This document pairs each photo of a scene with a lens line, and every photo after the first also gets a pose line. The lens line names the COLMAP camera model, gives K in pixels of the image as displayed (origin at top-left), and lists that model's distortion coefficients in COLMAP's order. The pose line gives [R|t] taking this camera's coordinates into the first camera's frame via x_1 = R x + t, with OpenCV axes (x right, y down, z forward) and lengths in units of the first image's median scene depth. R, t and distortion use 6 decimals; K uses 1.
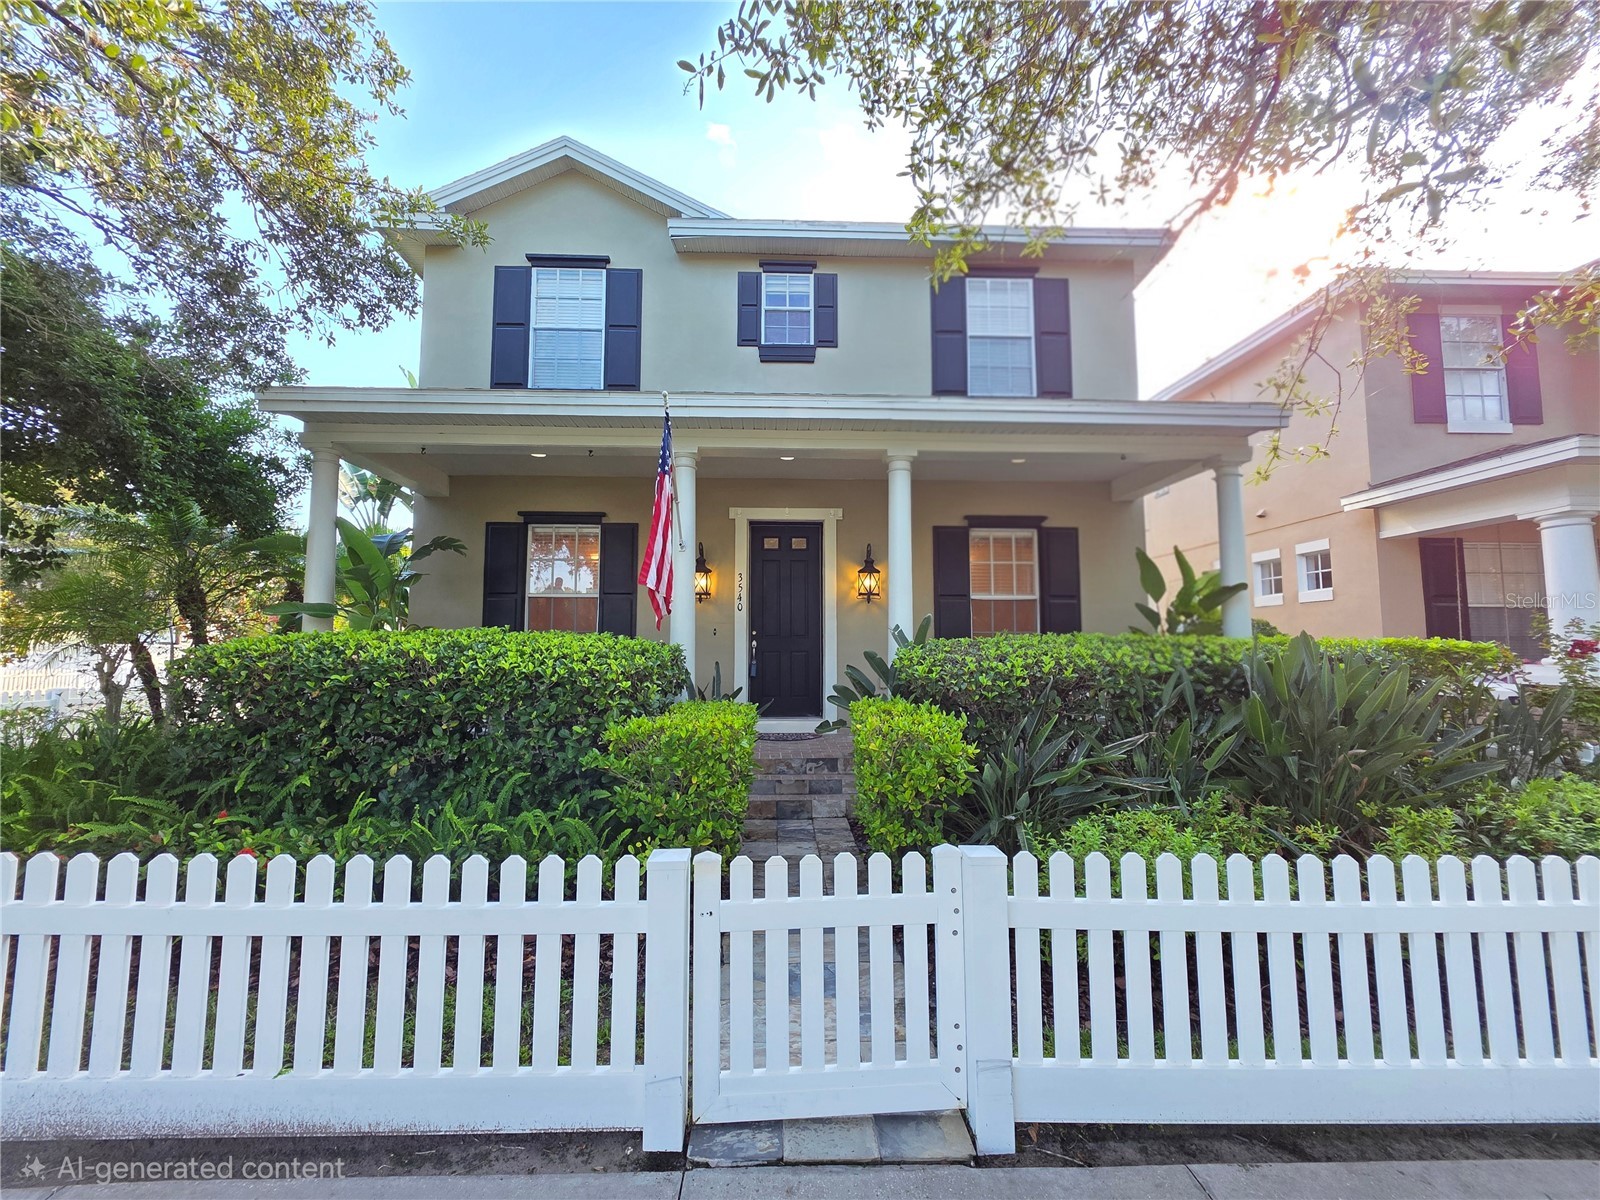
lens RADIAL K [[635.9, 0, 791.6], [0, 635.9, 595.4], [0, 0, 1]] dist [-0.001548, -0.000017]
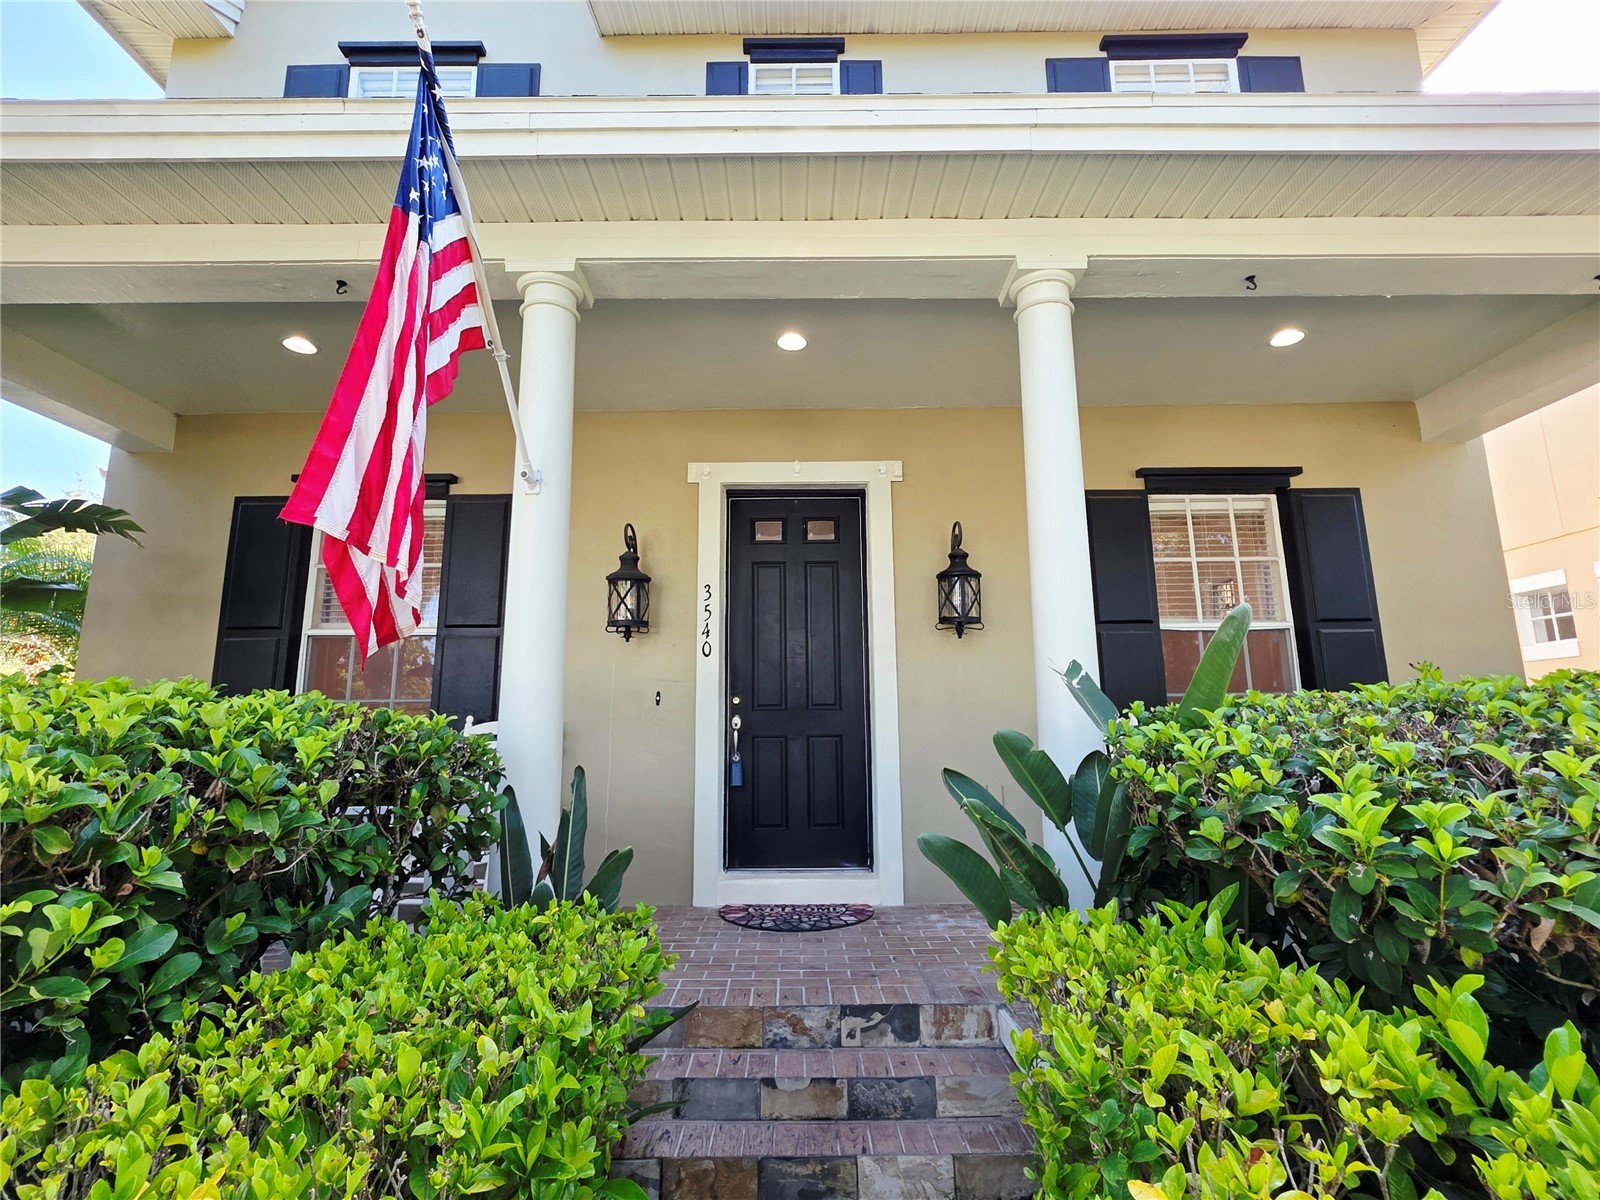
lens RADIAL K [[758.5, 0, 794.0], [0, 758.5, 597.8], [0, 0, 1]] dist [-0.004426, 0.000122]
pose [[0.999236, -0.015297, -0.035952, 0.015095], [0.011878, 0.995552, -0.093461, 0.044278], [0.037222, 0.092962, 0.994974, 0.497016]]
